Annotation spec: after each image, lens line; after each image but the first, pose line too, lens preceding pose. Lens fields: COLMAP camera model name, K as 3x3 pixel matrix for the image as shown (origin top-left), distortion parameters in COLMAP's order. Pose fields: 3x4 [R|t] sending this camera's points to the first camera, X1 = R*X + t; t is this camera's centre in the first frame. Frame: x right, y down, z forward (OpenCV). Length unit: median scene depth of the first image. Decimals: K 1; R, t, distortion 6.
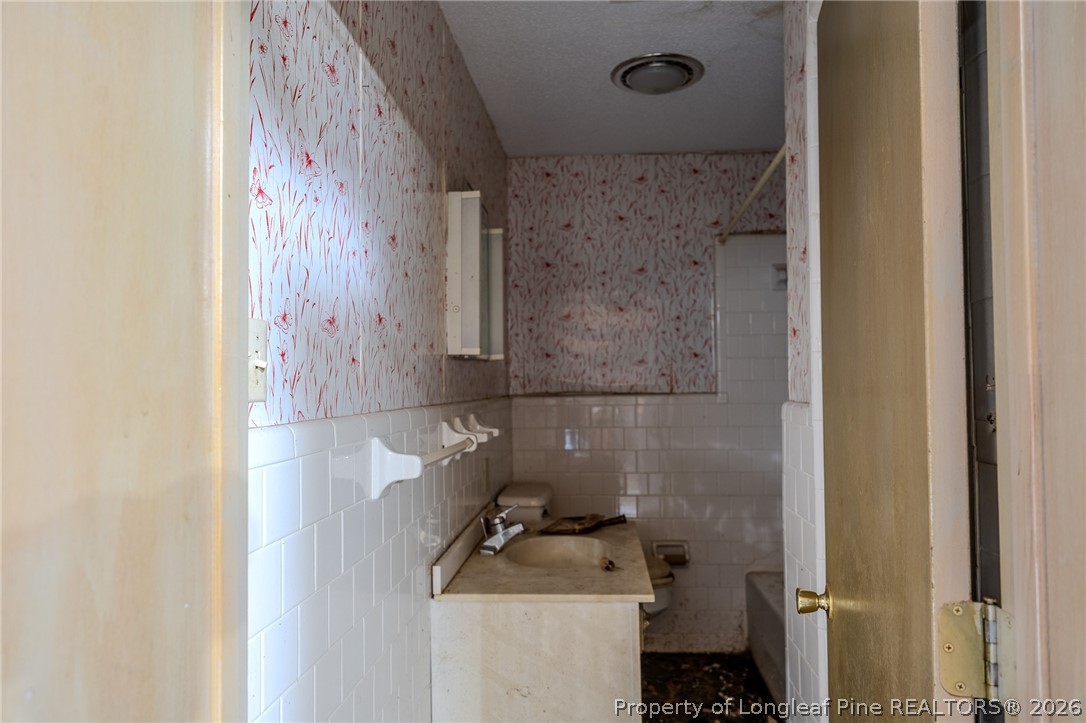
lens RADIAL K [[698.3, 0, 543.4], [0, 698.3, 362.2], [0, 0, 1]] dist [0.002573, -0.002148]
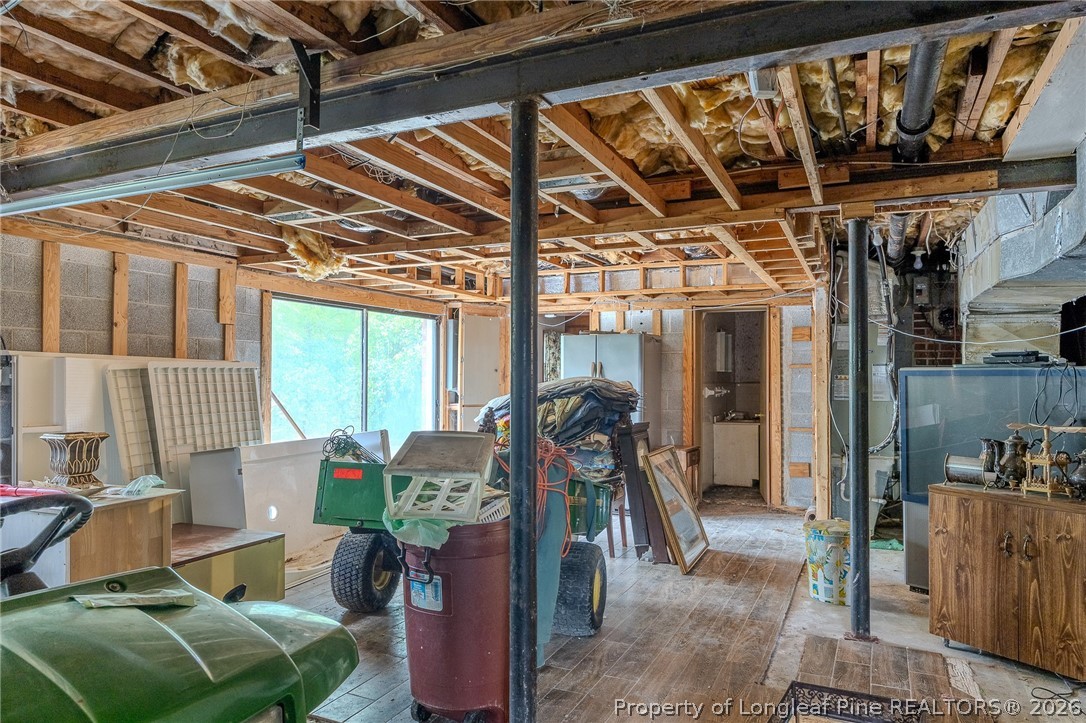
lens RADIAL K [[698.3, 0, 542.6], [0, 698.3, 366.7], [0, 0, 1]] dist [0.002573, -0.002148]
pose [[0.934614, 0.003668, -0.355644, 0.375133], [-0.000668, 0.999963, 0.008558, -0.072217], [0.355662, -0.007760, 0.934582, -3.278708]]
